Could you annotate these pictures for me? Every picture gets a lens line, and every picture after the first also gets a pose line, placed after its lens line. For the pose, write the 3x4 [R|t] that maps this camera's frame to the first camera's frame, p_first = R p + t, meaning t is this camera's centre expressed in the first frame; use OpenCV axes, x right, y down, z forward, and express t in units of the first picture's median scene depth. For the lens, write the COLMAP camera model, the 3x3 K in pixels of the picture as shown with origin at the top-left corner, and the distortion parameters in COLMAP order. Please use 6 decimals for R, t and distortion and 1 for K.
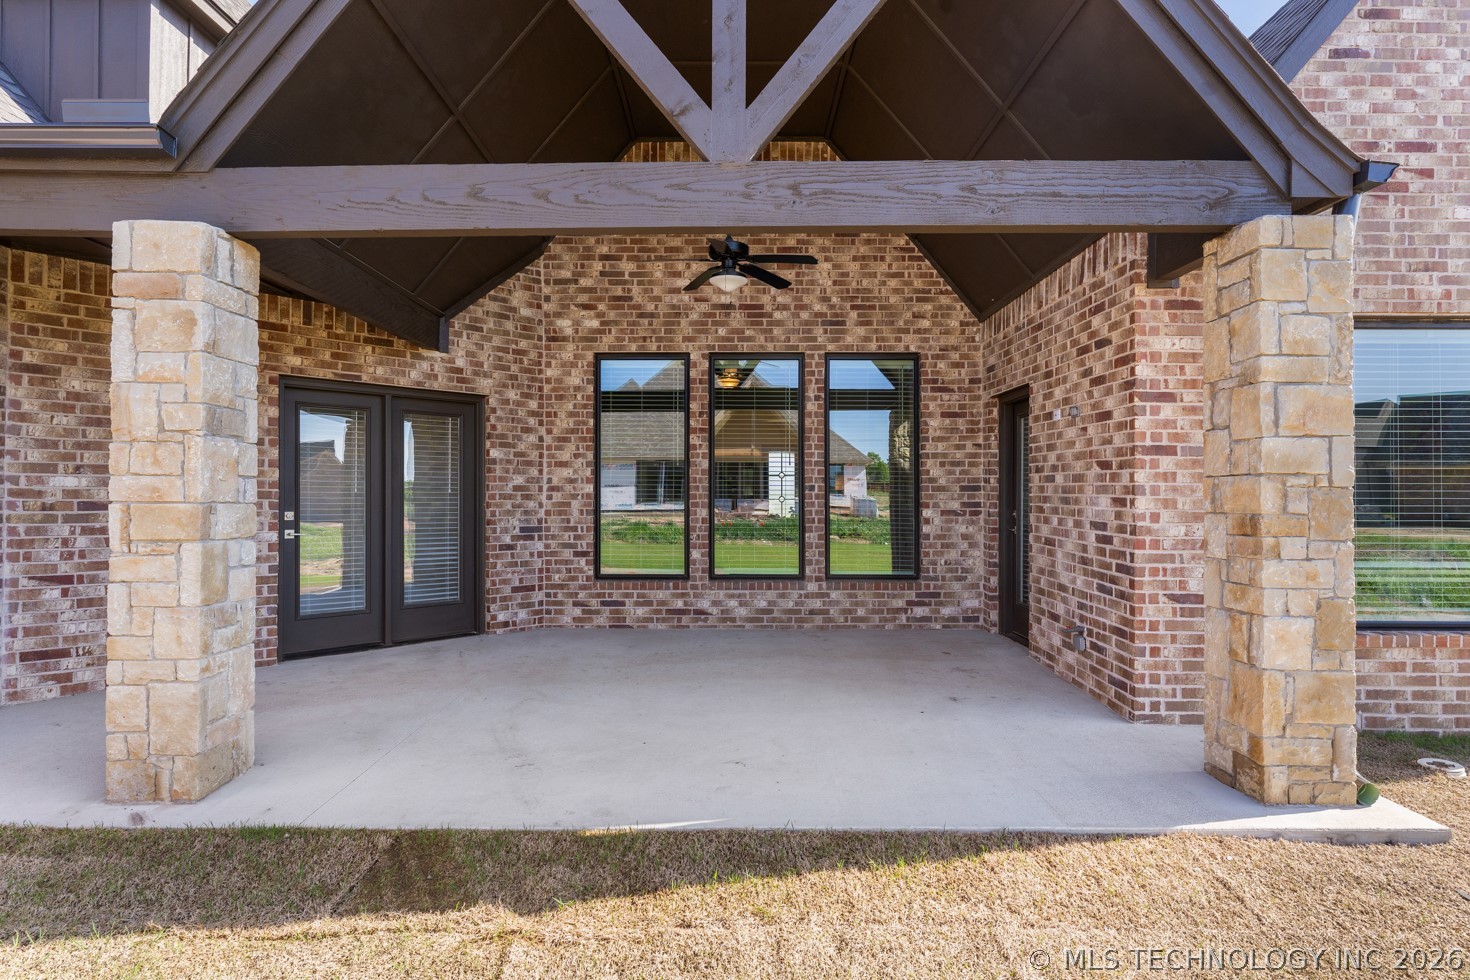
lens RADIAL K [[824.7, 0, 731.0], [0, 824.7, 490.8], [0, 0, 1]] dist [-0.050487, -0.001327]
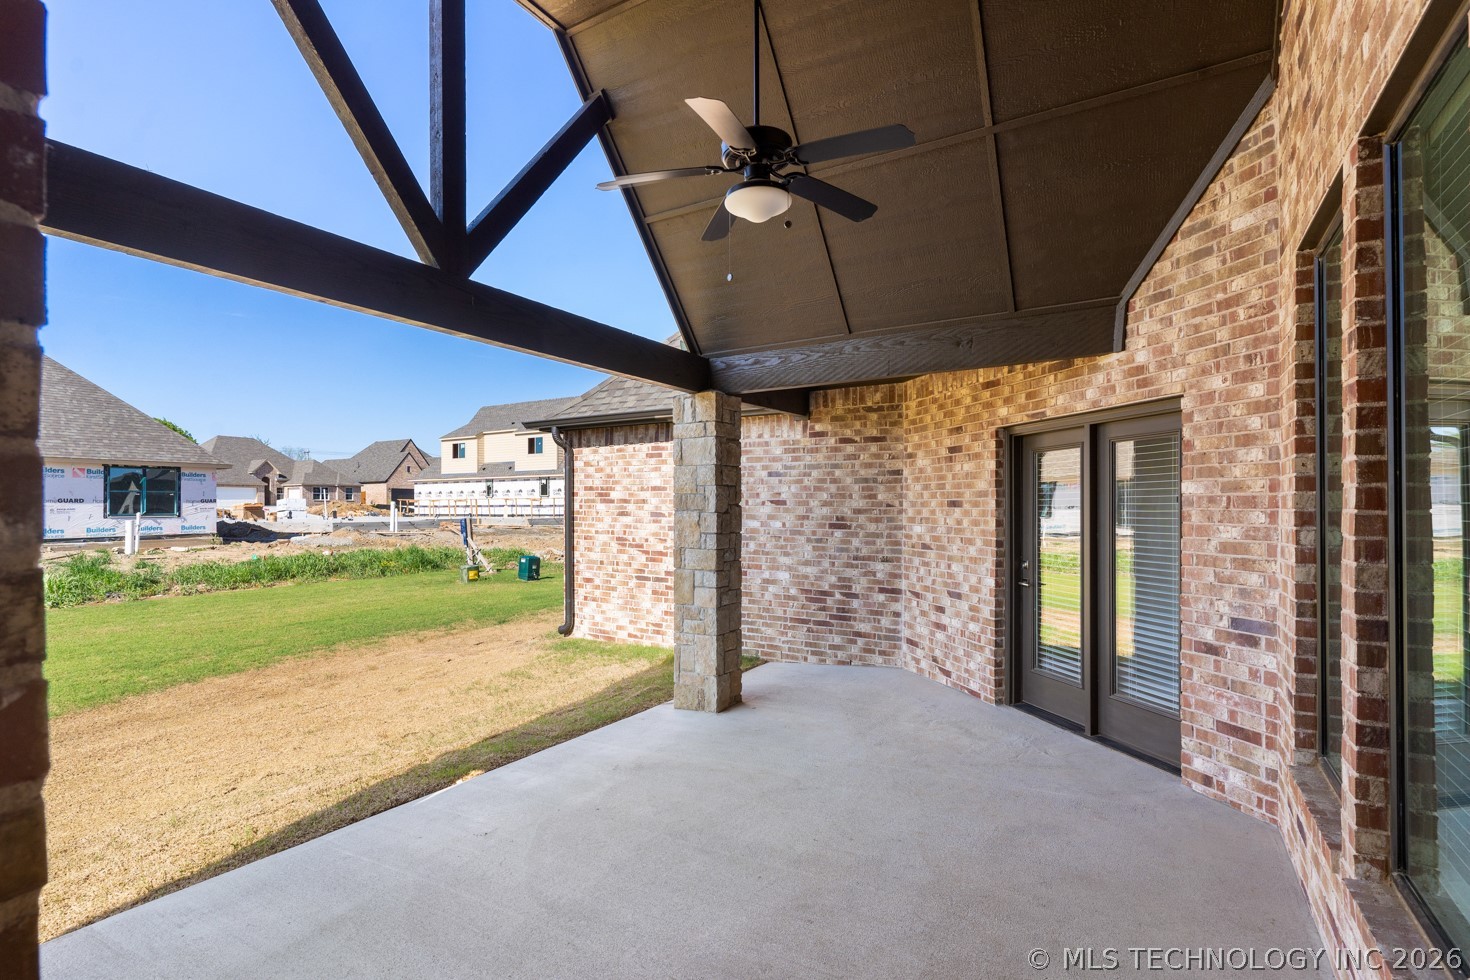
lens RADIAL K [[720.4, 0, 730.3], [0, 720.4, 503.3], [0, 0, 1]] dist [-0.003500, -0.000561]
pose [[-0.529896, -0.007053, -0.848033, 0.338740], [0.010602, 0.999832, -0.014941, -0.029829], [0.847997, -0.016908, -0.529732, 0.986772]]
